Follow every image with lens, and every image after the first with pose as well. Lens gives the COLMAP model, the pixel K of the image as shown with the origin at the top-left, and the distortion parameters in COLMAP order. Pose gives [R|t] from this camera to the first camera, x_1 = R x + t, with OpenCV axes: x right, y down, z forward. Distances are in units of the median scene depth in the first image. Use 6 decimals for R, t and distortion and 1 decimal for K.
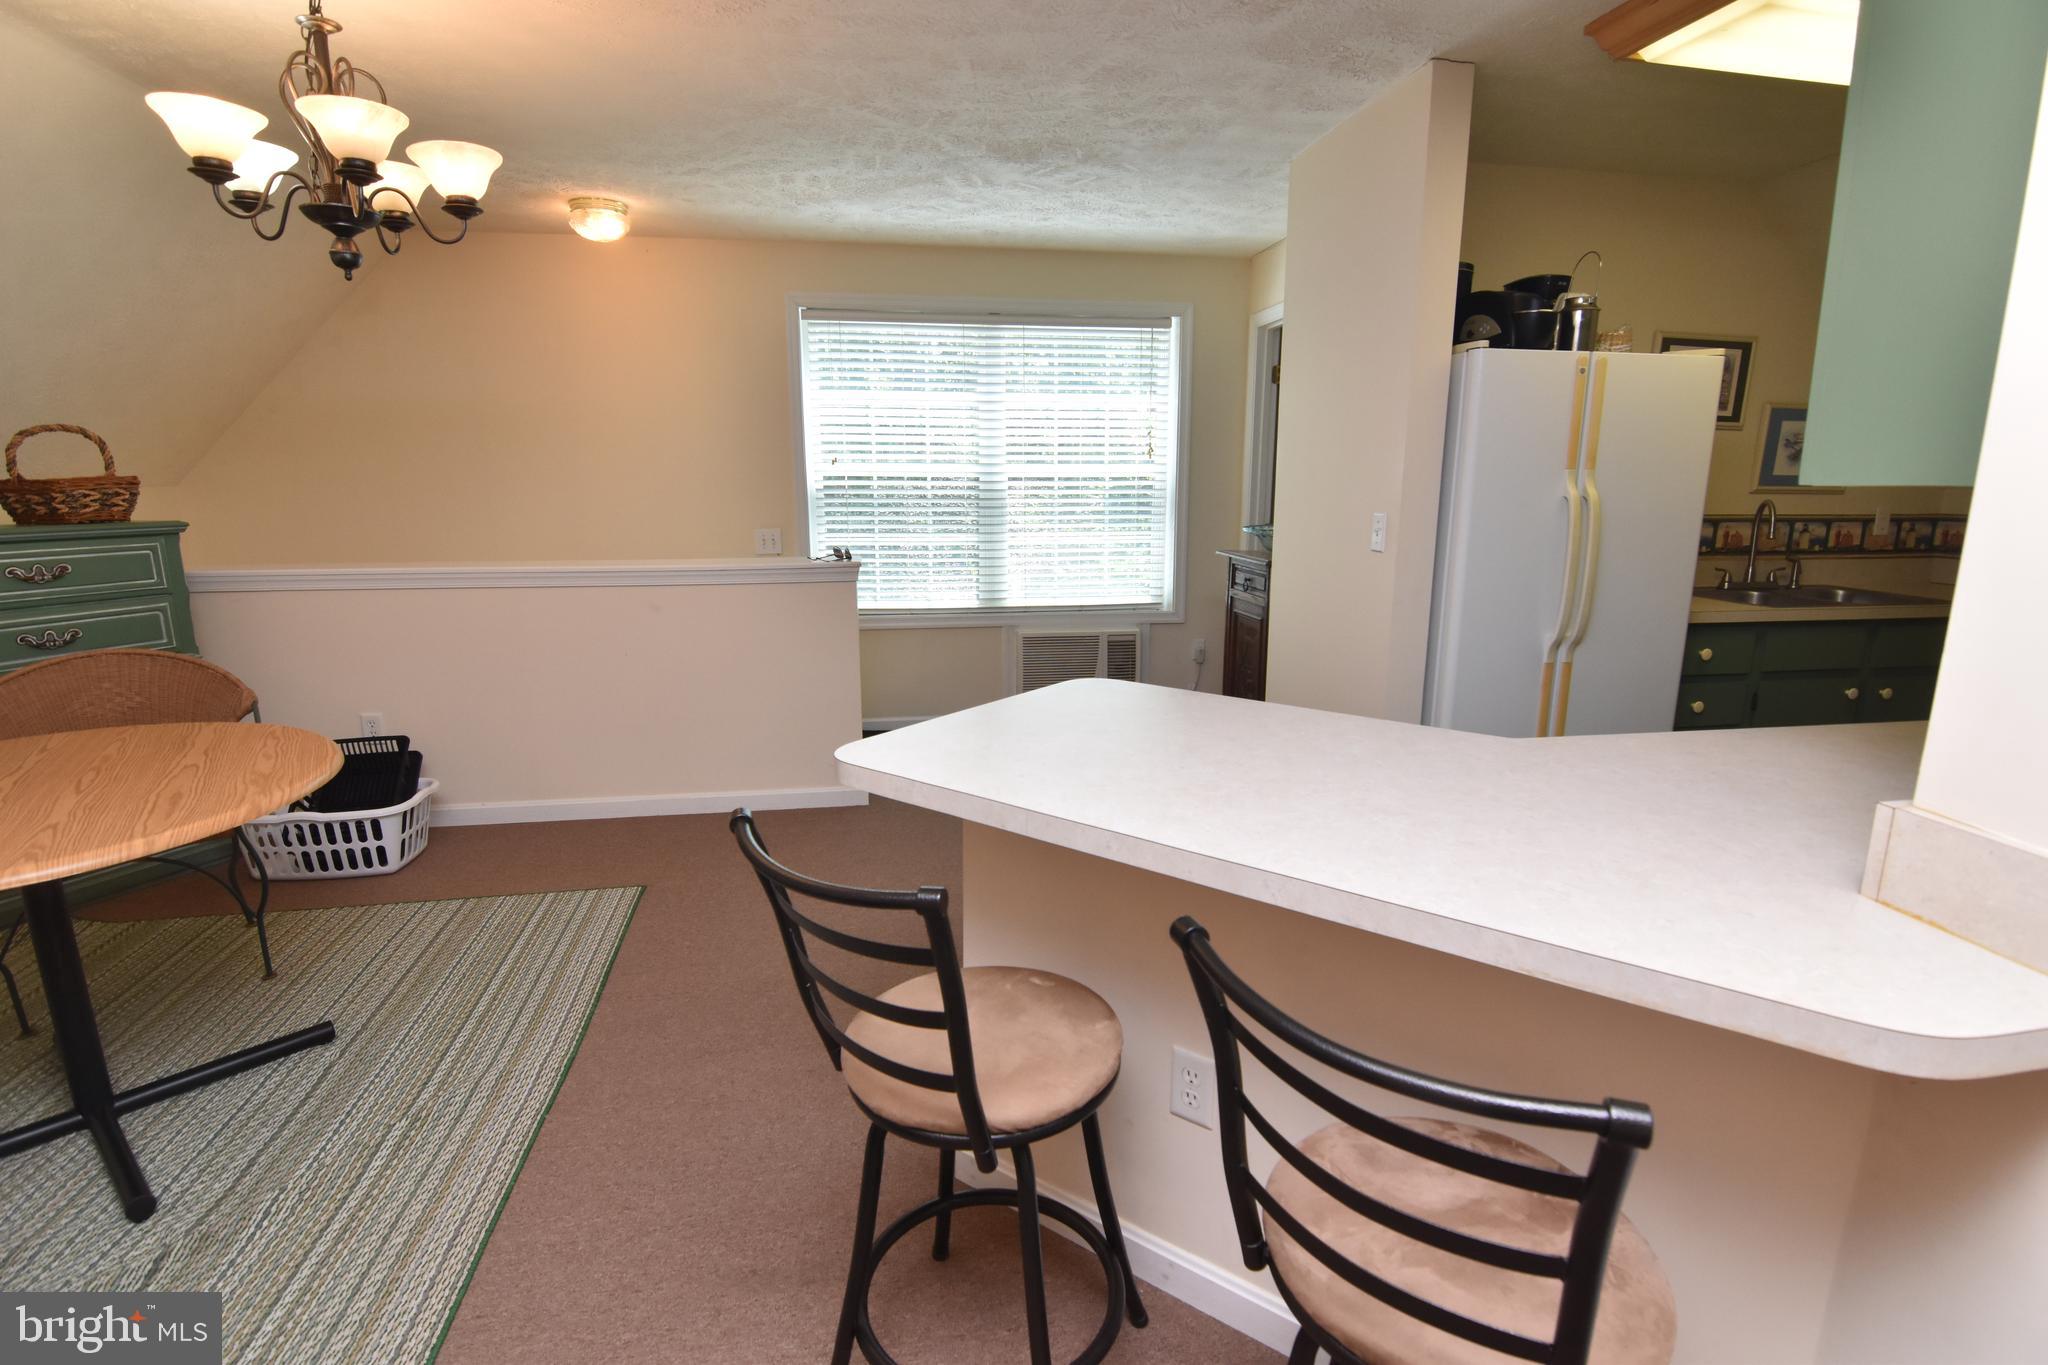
lens RADIAL K [[990.1, 0, 1030.9], [0, 990.1, 688.1], [0, 0, 1]] dist [-0.011246, -0.006971]
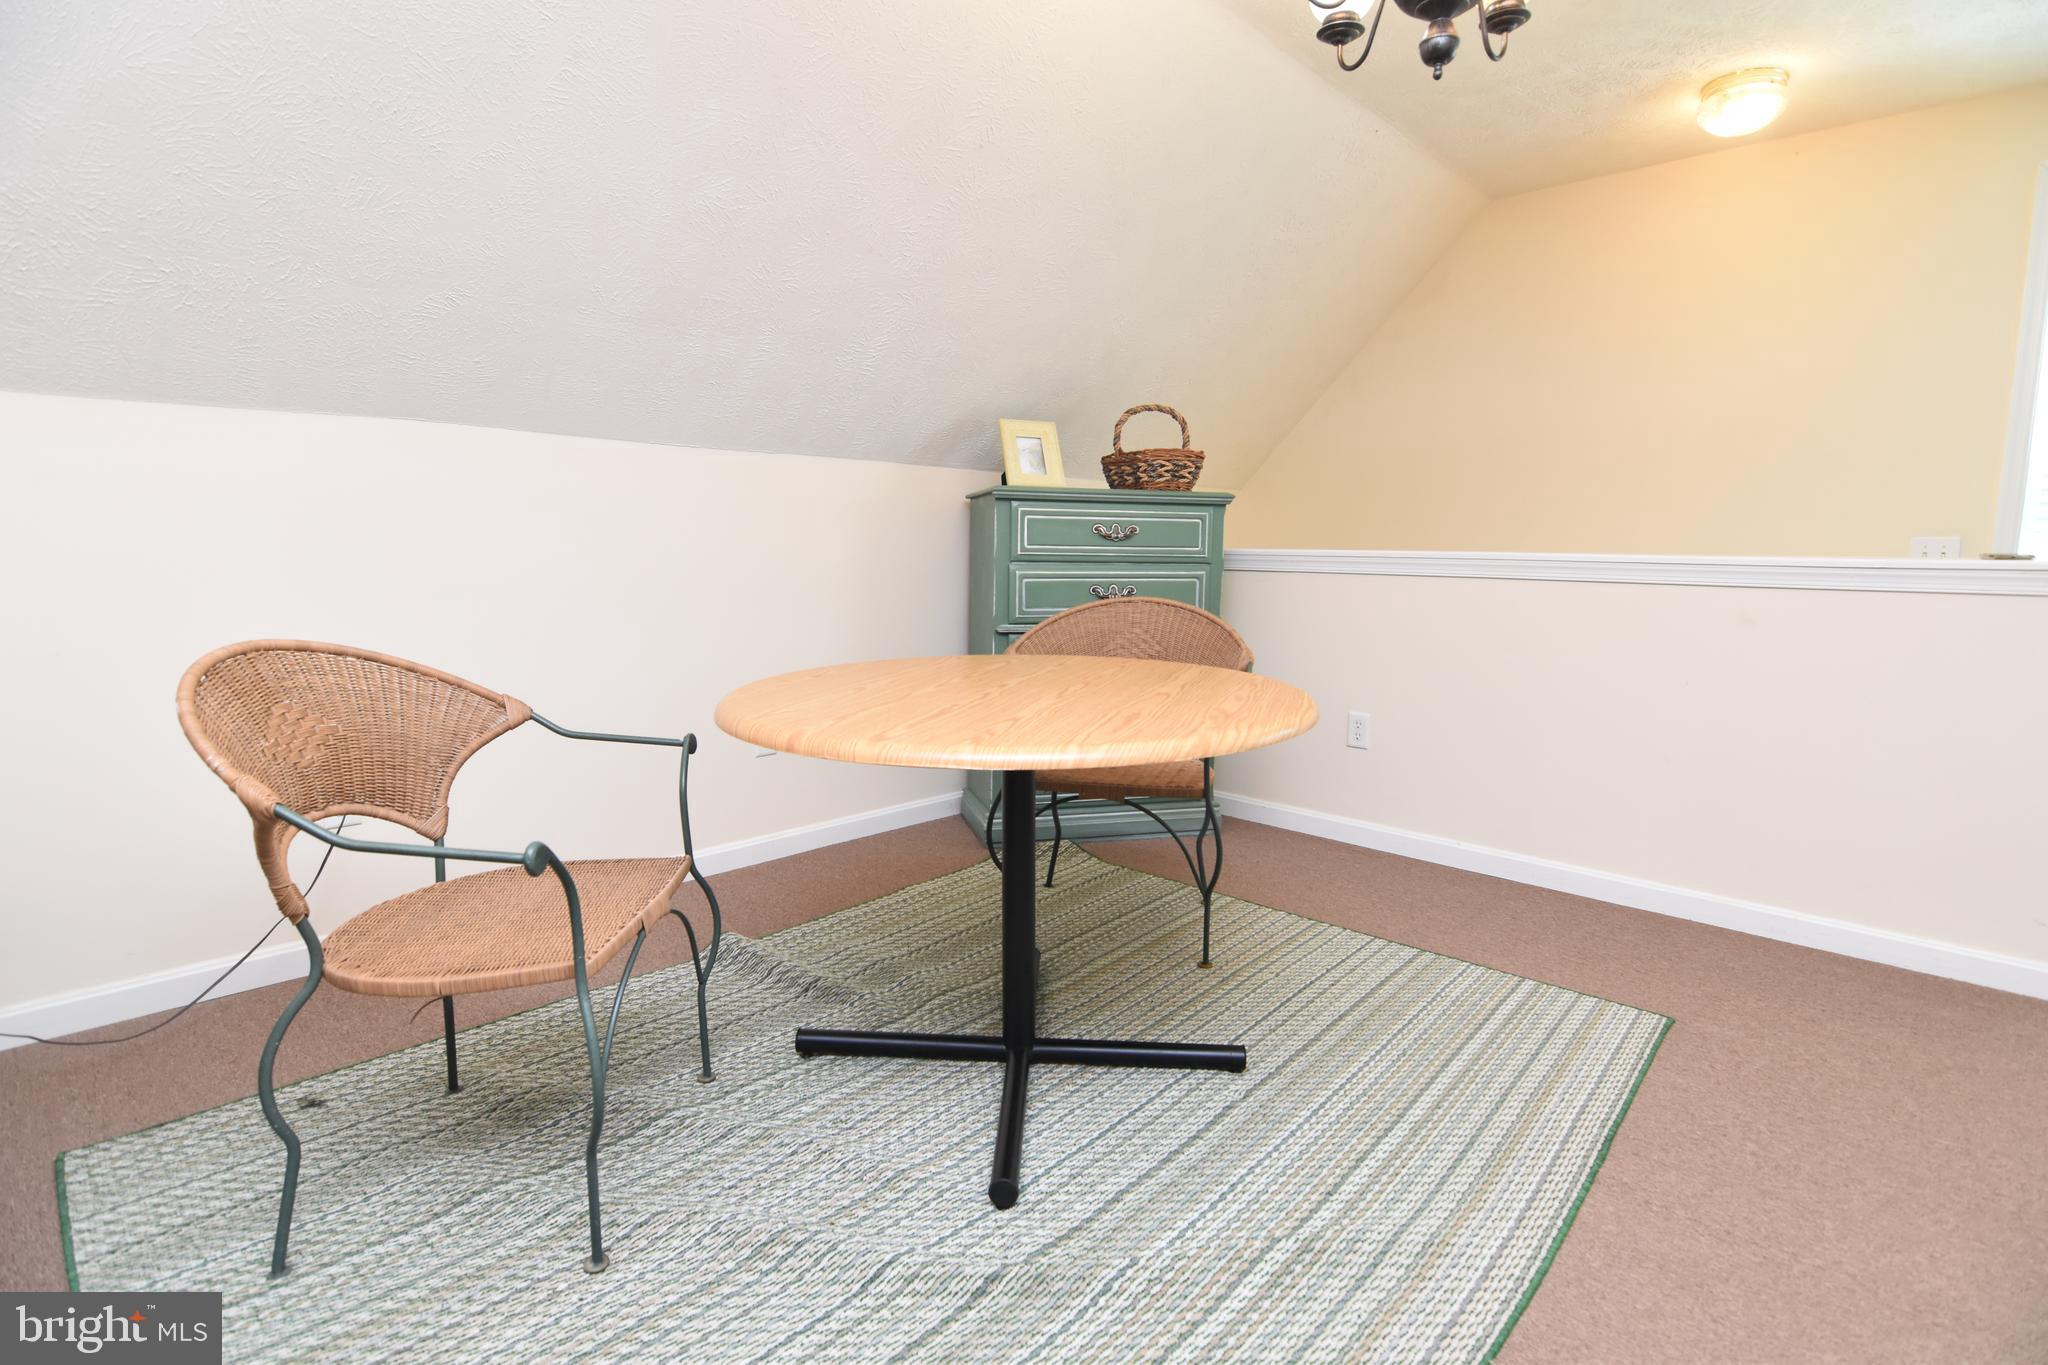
lens RADIAL K [[990.1, 0, 1032.1], [0, 990.1, 687.2], [0, 0, 1]] dist [-0.011246, -0.006971]
pose [[0.597988, 0.117264, -0.792881, -0.201340], [-0.178520, 0.983876, 0.010872, 0.068723], [0.781371, 0.135044, 0.609280, 0.314607]]
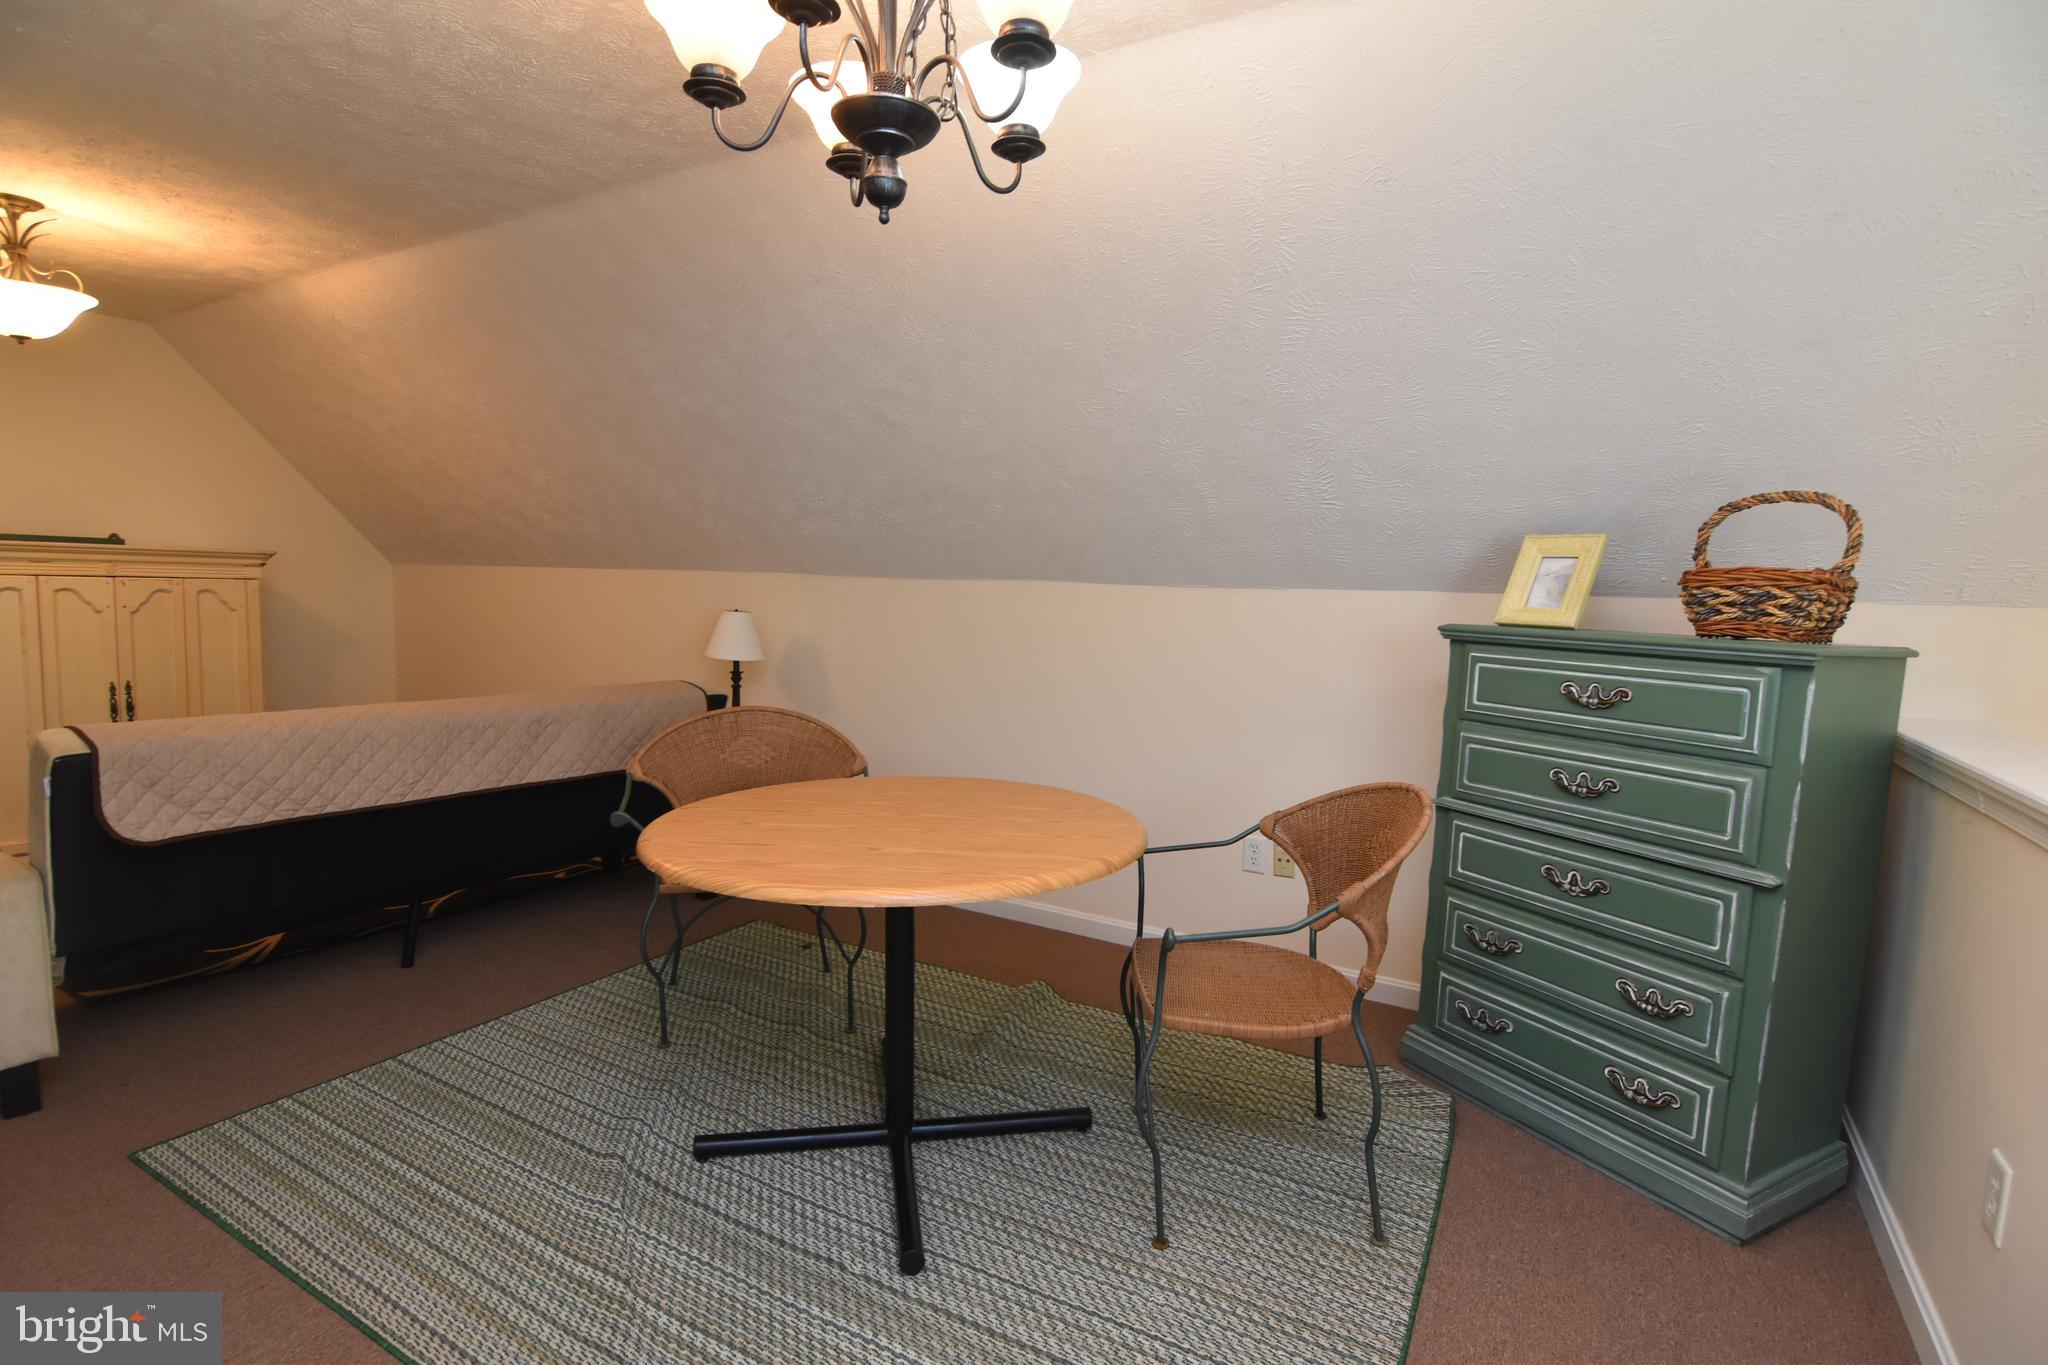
lens RADIAL K [[990.1, 0, 1030.5], [0, 990.1, 687.4], [0, 0, 1]] dist [-0.011246, -0.006971]
pose [[-0.641434, 0.052136, -0.765404, -0.206175], [-0.192462, 0.954847, 0.226330, -0.245719], [0.742644, 0.292487, -0.602438, 1.319827]]
